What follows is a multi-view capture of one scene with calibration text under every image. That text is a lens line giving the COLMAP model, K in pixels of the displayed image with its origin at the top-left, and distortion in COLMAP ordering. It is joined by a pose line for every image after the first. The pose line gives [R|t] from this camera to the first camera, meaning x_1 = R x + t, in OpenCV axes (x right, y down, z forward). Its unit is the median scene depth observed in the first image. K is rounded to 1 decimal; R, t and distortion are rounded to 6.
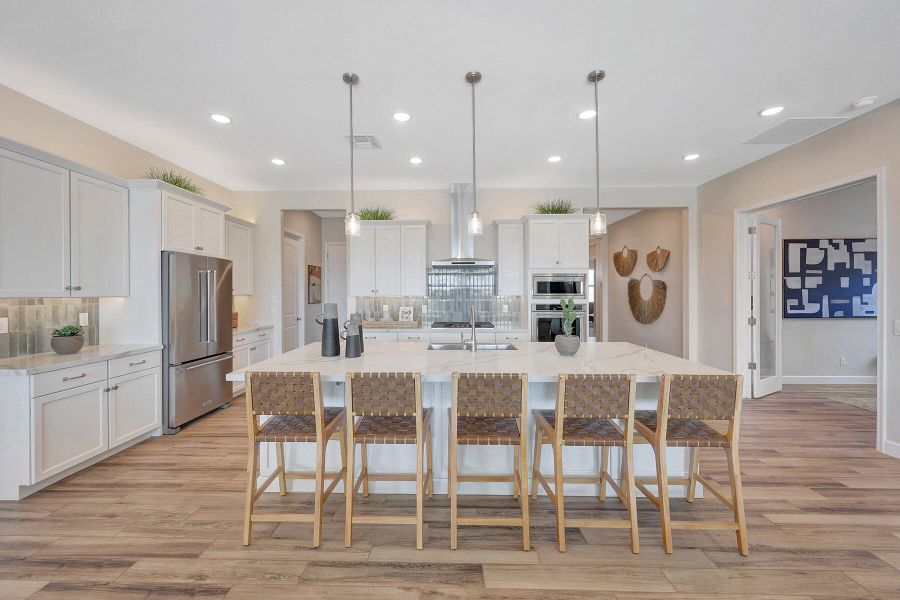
lens RADIAL K [[350.6, 0, 443.6], [0, 350.6, 293.7], [0, 0, 1]] dist [0.000208, -0.000163]
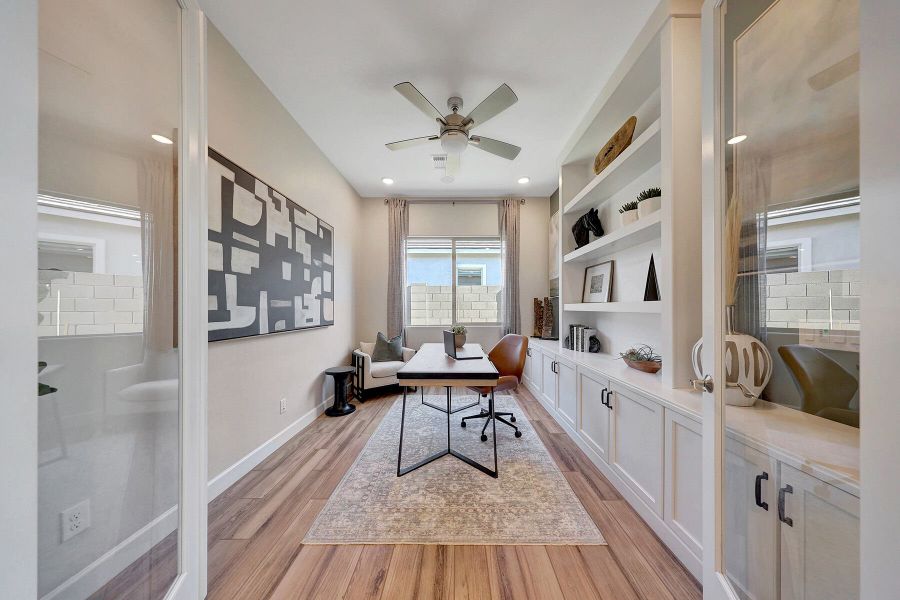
lens RADIAL K [[264.3, 0, 453.6], [0, 264.3, 307.7], [0, 0, 1]] dist [0.000261, 0.000004]
pose [[-0.022274, 0.007826, 0.999721, 0.743652], [0.010166, 0.999919, -0.007601, 0.037504], [-0.999700, 0.009994, -0.022352, 0.782398]]
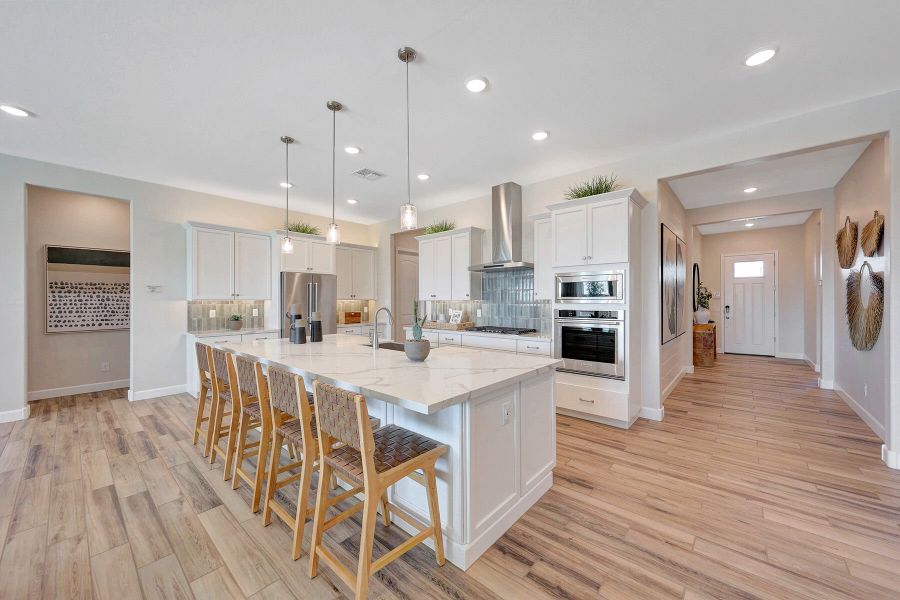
lens RADIAL K [[331.5, 0, 450.0], [0, 331.5, 300.3], [0, 0, 1]] dist [-0.000620, -0.000077]
pose [[0.771464, -0.000149, -0.636273, 0.557786], [-0.000385, 1.000000, -0.000700, 0.007562], [0.636273, 0.000785, 0.771464, 0.215001]]
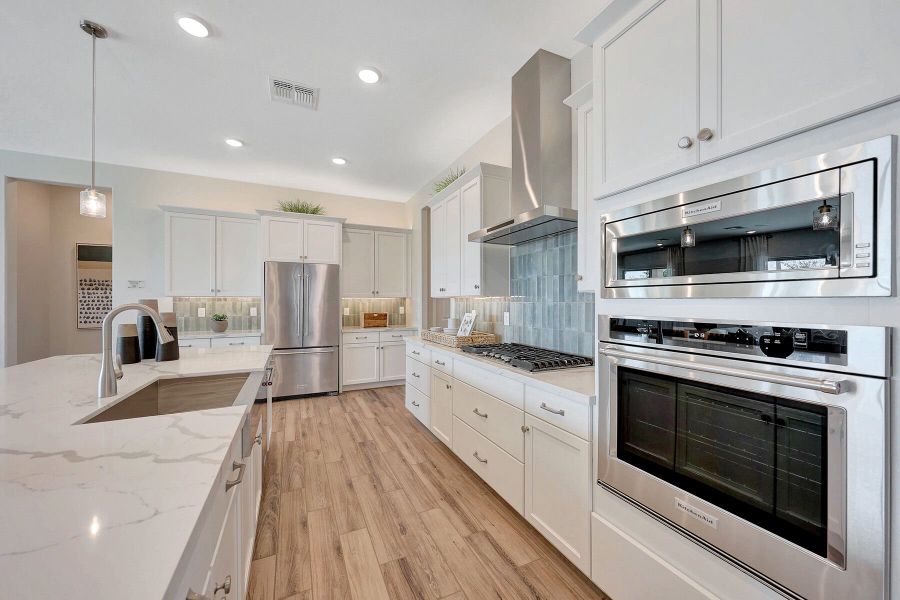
lens RADIAL K [[331.5, 0, 449.5], [0, 331.5, 301.3], [0, 0, 1]] dist [-0.000620, -0.000077]
pose [[0.453379, 0.001473, -0.891317, 0.440462], [-0.002647, 0.999996, 0.000306, 0.016758], [0.891314, 0.002221, 0.453381, 0.741392]]
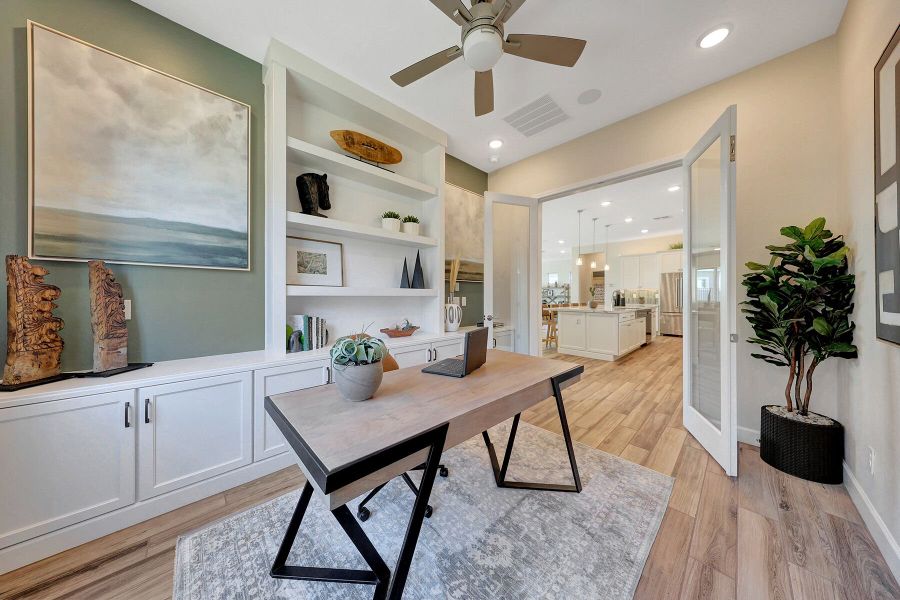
lens RADIAL K [[279.3, 0, 452.7], [0, 279.3, 304.8], [0, 0, 1]] dist [-0.000321, 0.000555]
pose [[-0.698387, 0.026438, -0.715232, 1.500630], [-0.004837, 0.999120, 0.041655, 0.037242], [0.715704, 0.032551, -0.697644, 0.981956]]
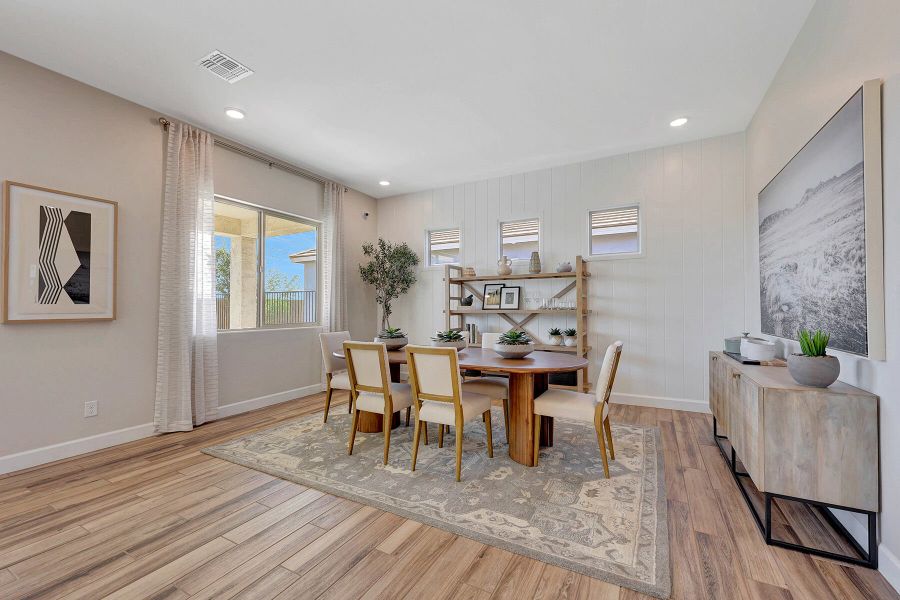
lens RADIAL K [[369.0, 0, 450.9], [0, 369.0, 296.2], [0, 0, 1]] dist [-0.001711, -0.000194]
pose [[-0.447531, -0.022427, -0.893987, -0.418247], [0.000840, 0.999674, -0.025499, 0.049191], [0.894268, -0.012163, -0.447366, -0.069060]]
